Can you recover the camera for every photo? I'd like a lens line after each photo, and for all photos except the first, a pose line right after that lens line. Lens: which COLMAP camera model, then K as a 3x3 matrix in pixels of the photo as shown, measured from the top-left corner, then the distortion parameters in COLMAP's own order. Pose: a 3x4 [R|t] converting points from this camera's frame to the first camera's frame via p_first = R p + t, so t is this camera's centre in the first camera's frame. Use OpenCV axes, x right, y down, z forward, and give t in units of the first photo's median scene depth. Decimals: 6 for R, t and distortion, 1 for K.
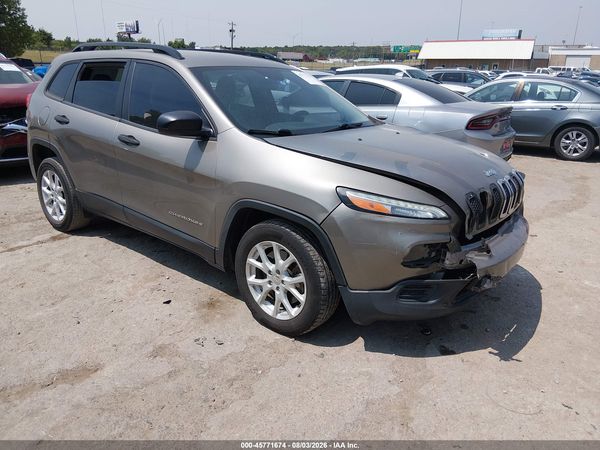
lens RADIAL K [[460.6, 0, 300.0], [0, 460.6, 225.0], [0, 0, 1]] dist [0.068474, -0.115666]
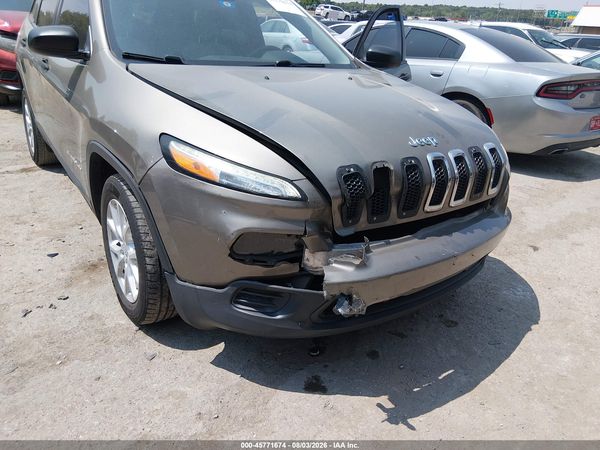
lens RADIAL K [[460.6, 0, 300.0], [0, 460.6, 225.0], [0, 0, 1]] dist [0.068474, -0.115666]
pose [[0.963553, 0.146124, -0.224083, 0.437552], [-0.128089, 0.987384, 0.093091, -0.036864], [0.234859, -0.060996, 0.970114, 0.337962]]
